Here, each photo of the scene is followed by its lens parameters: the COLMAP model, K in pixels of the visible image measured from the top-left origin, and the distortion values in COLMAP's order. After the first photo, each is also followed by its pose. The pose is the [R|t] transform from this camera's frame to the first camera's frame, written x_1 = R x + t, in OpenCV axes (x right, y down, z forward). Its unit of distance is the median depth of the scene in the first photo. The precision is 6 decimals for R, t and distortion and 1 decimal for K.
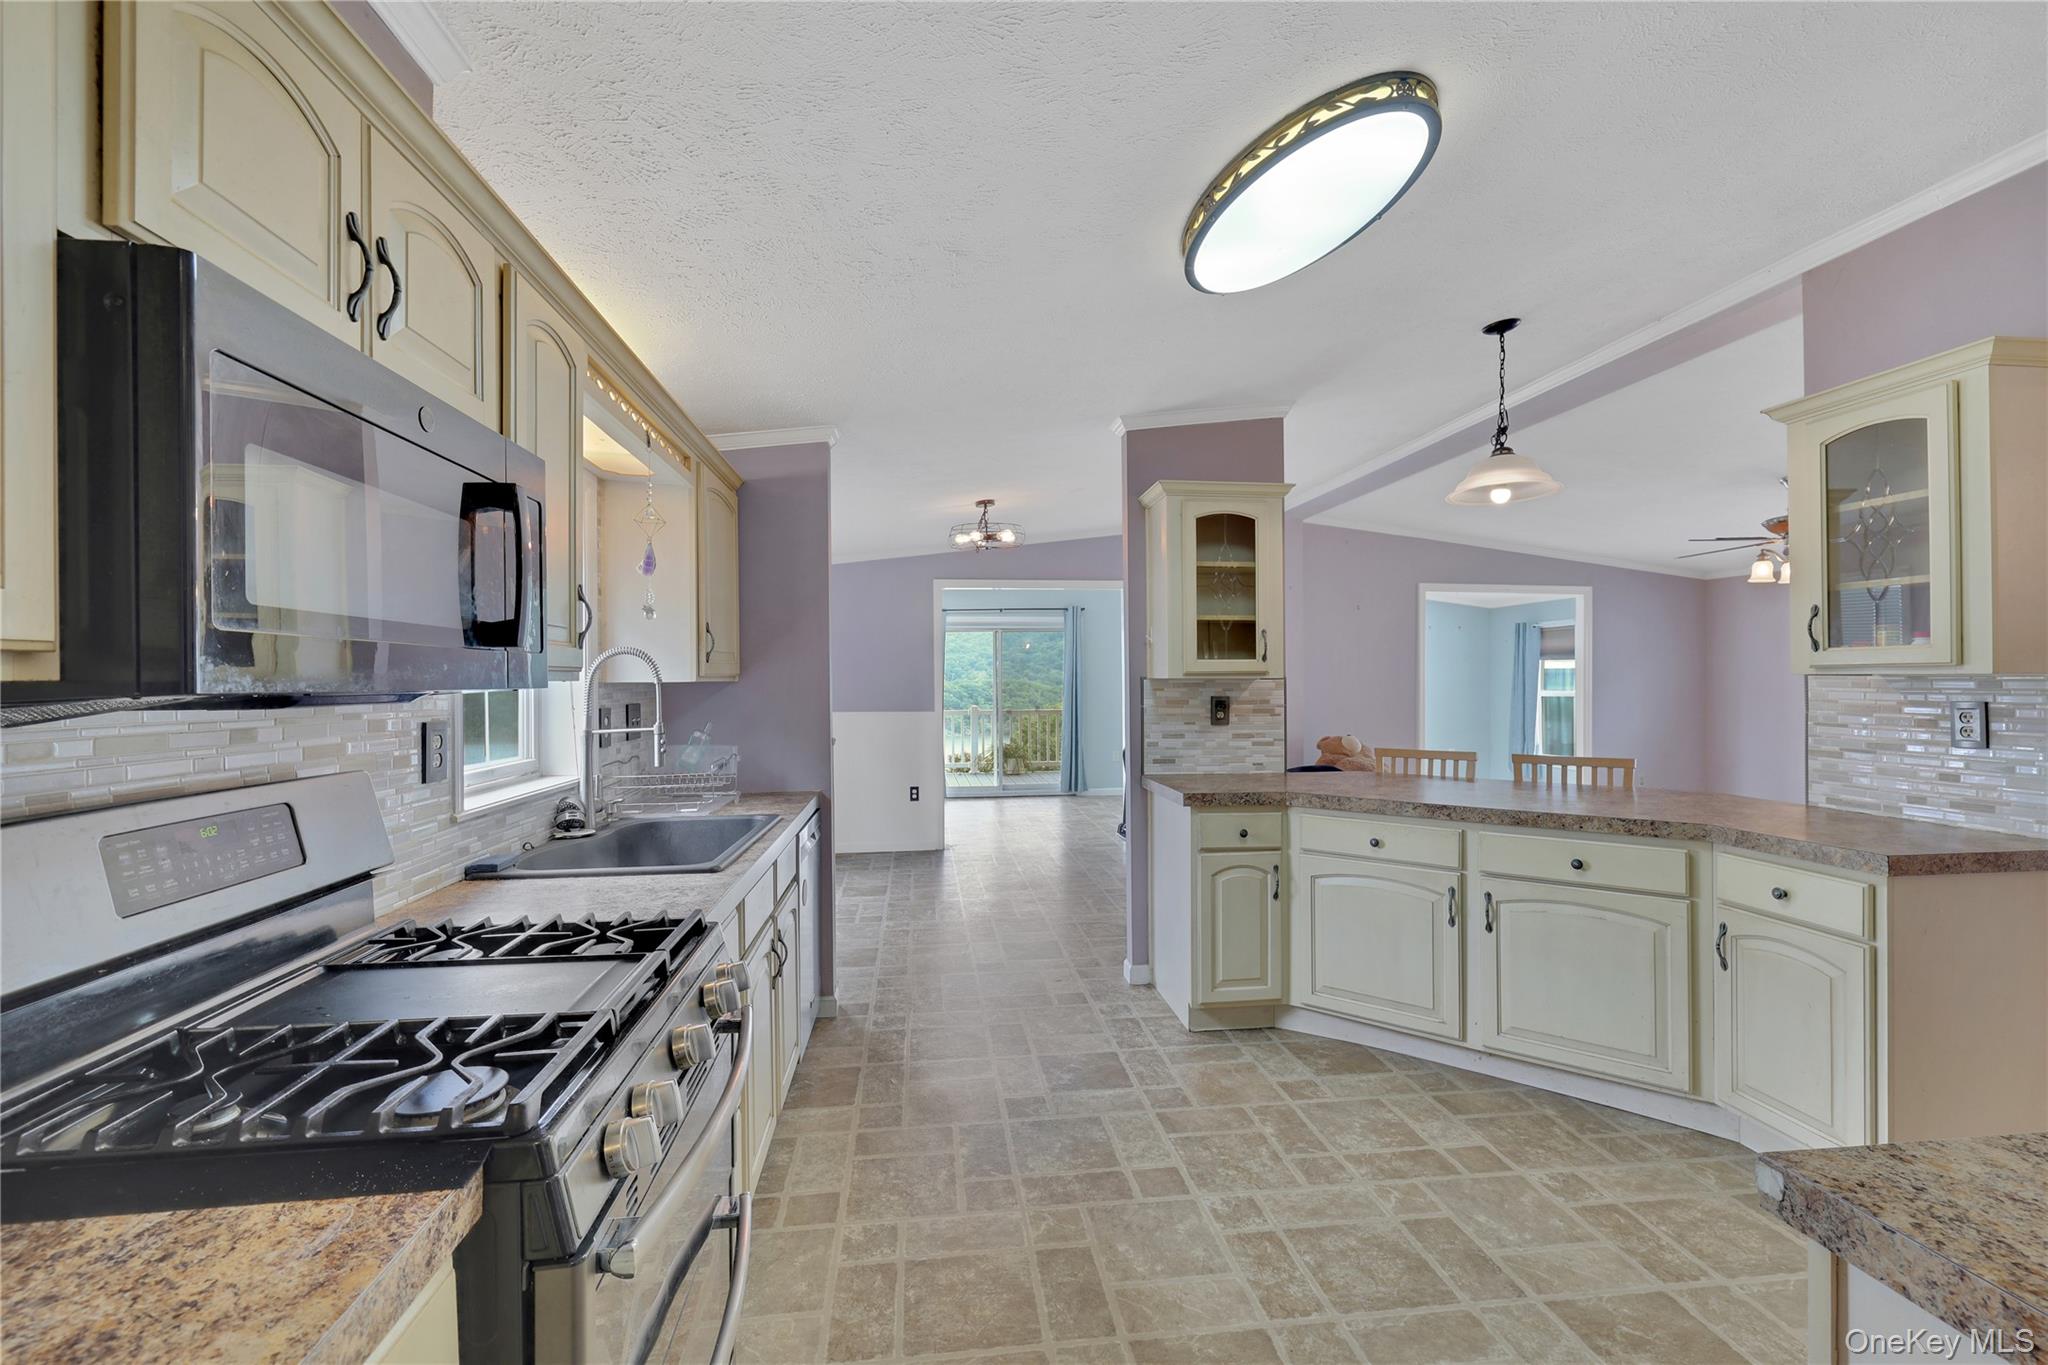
lens RADIAL K [[868.4, 0, 1025.5], [0, 868.4, 678.0], [0, 0, 1]] dist [-0.003735, 0.000579]
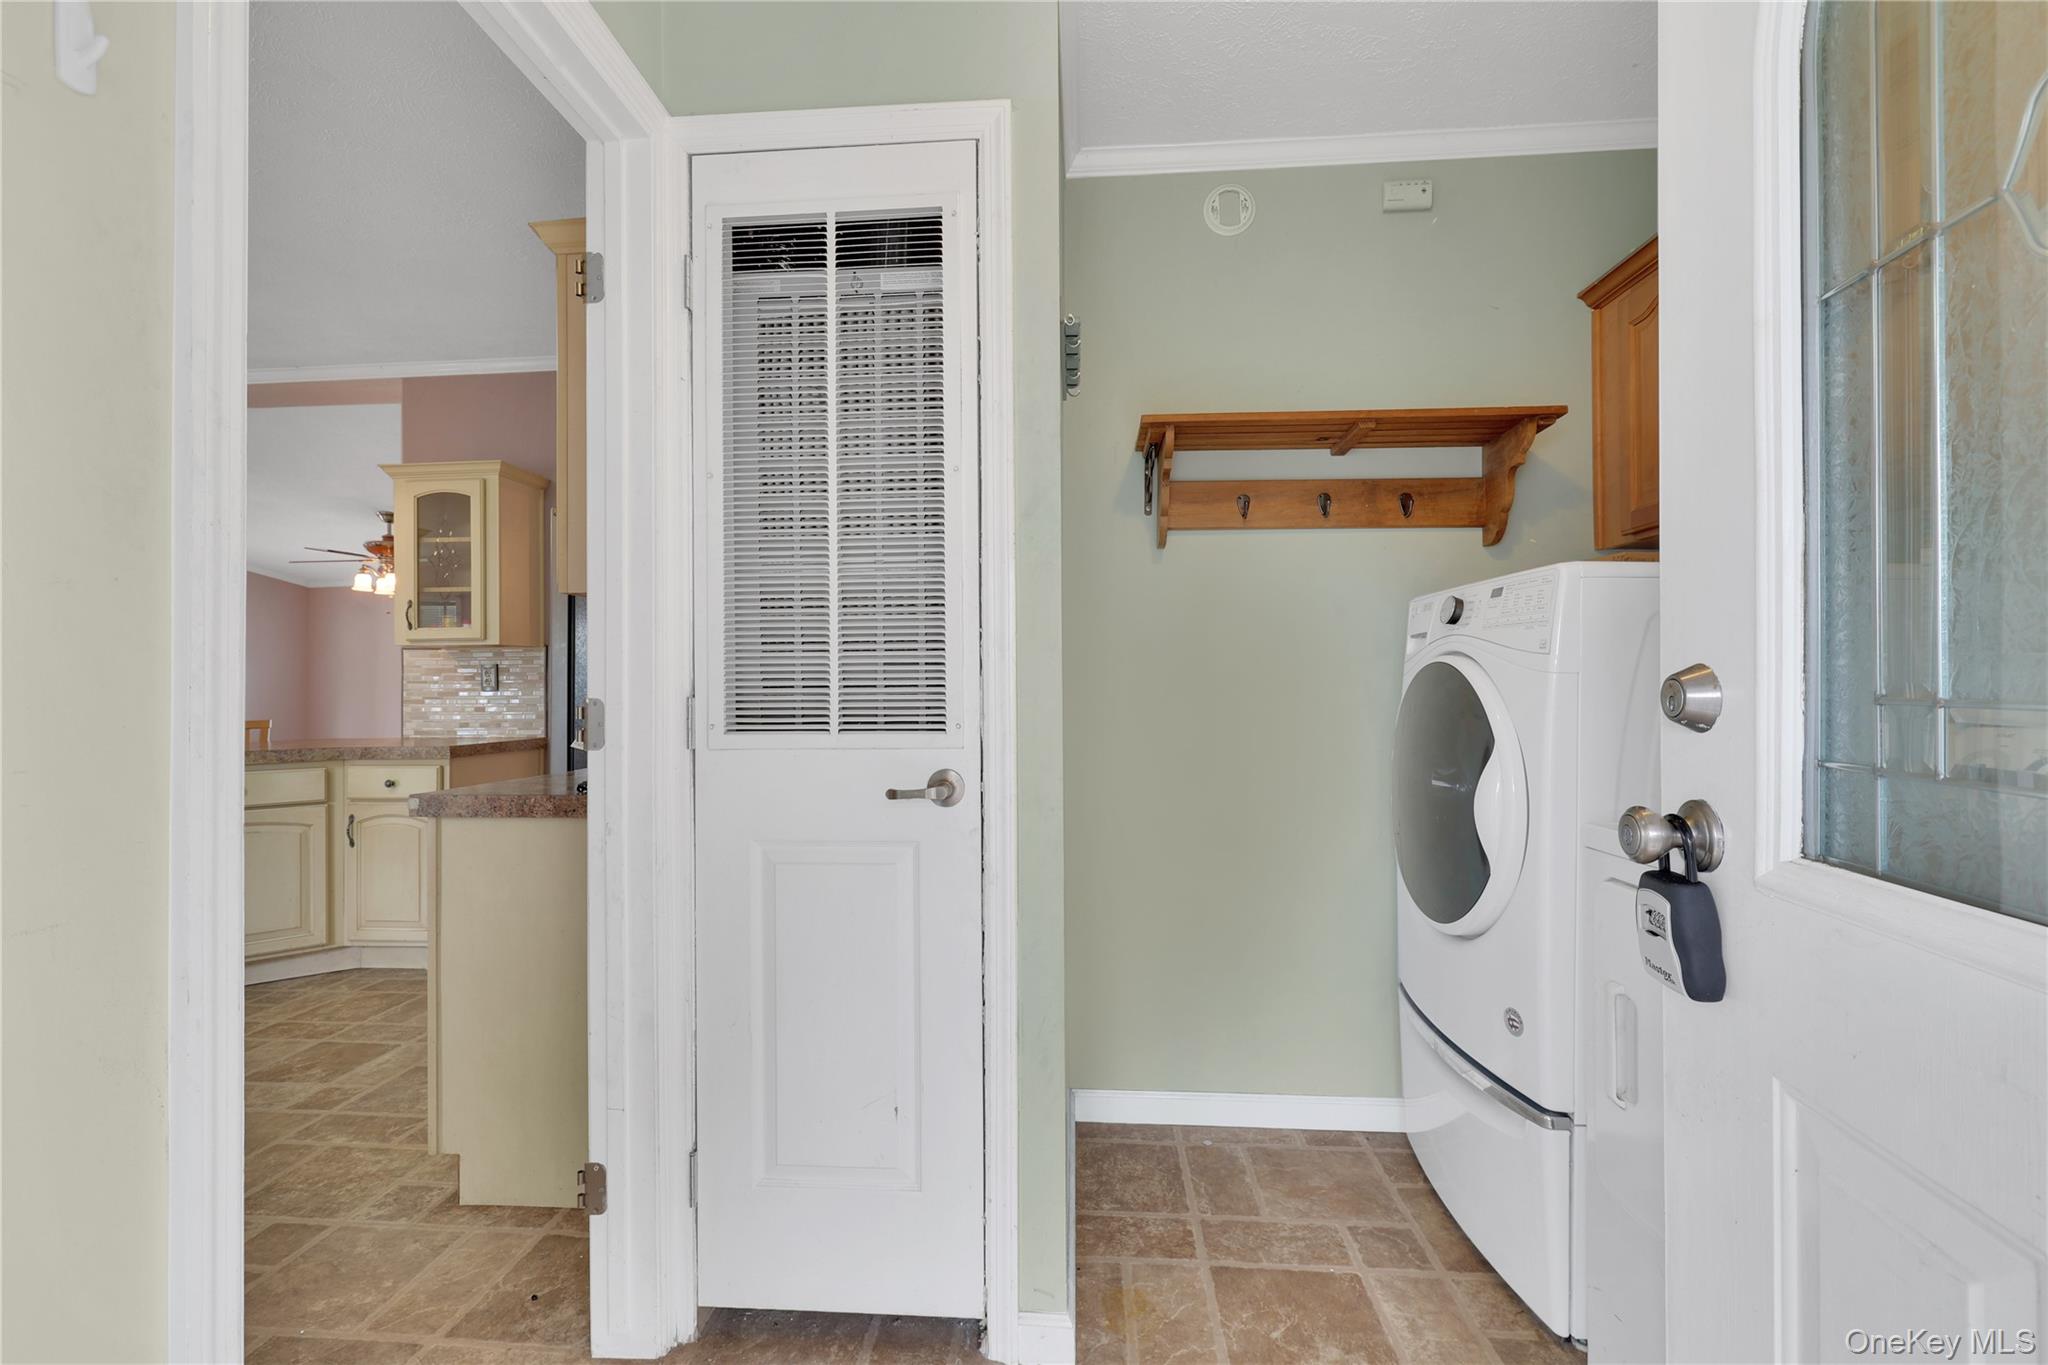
lens RADIAL K [[868.4, 0, 1018.5], [0, 868.4, 674.3], [0, 0, 1]] dist [-0.003735, 0.000579]
pose [[0.200545, 0.019585, 0.979489, -0.373311], [0.006320, 0.999753, -0.021284, 0.086436], [-0.979664, 0.010459, 0.200372, -0.362038]]
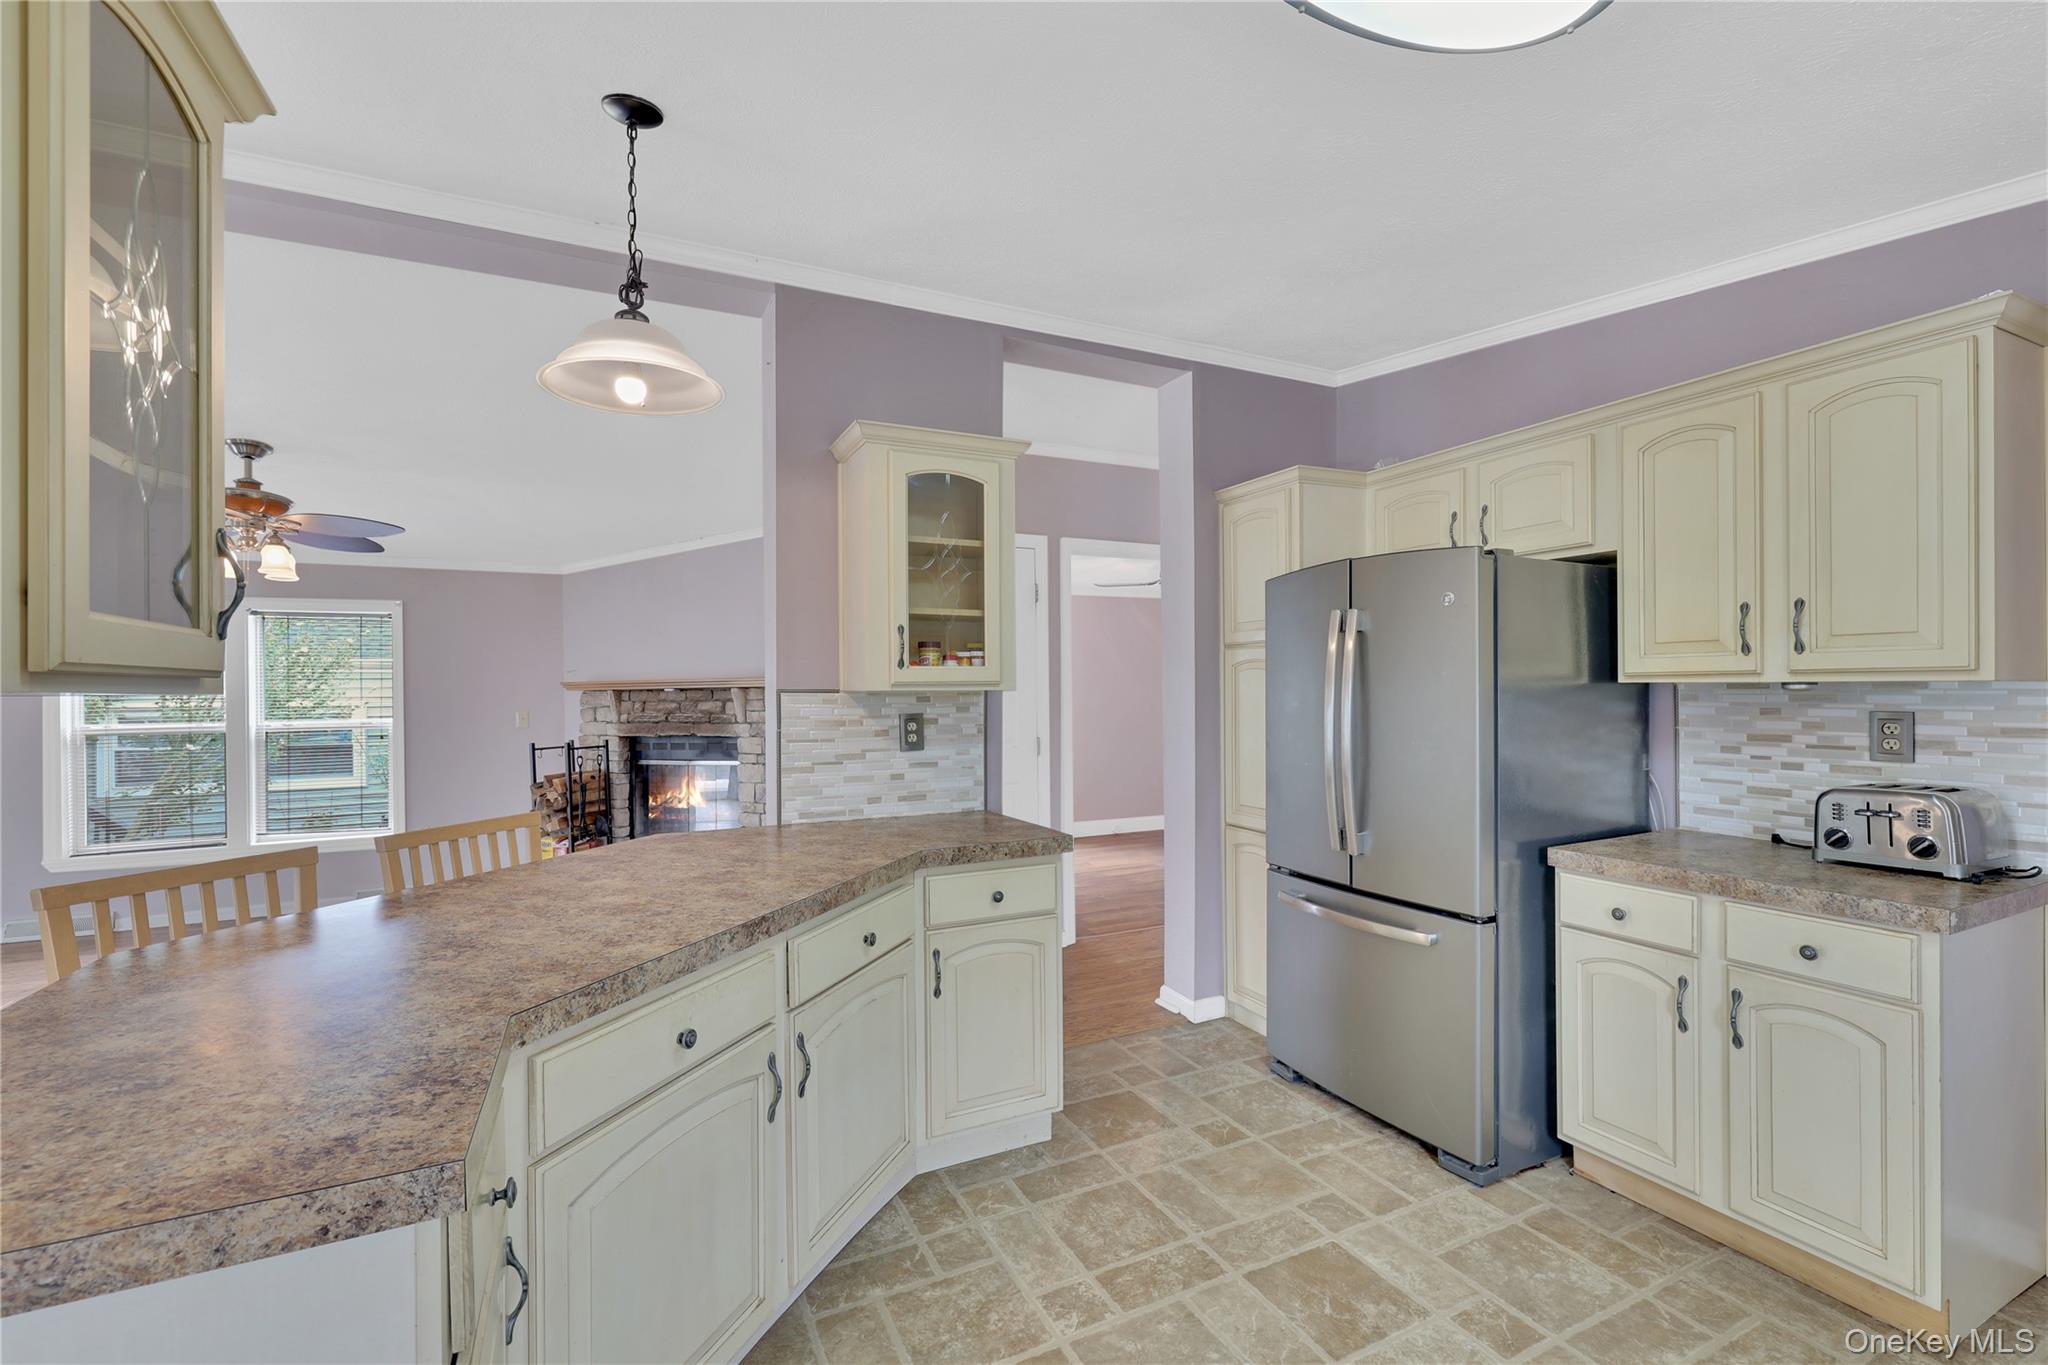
lens RADIAL K [[868.4, 0, 1021.6], [0, 868.4, 688.6], [0, 0, 1]] dist [-0.003735, 0.000579]
pose [[-0.326096, 0.012414, 0.945255, -0.132879], [0.008044, 0.999914, -0.010356, 0.005361], [-0.945302, 0.004226, -0.326168, 1.197336]]
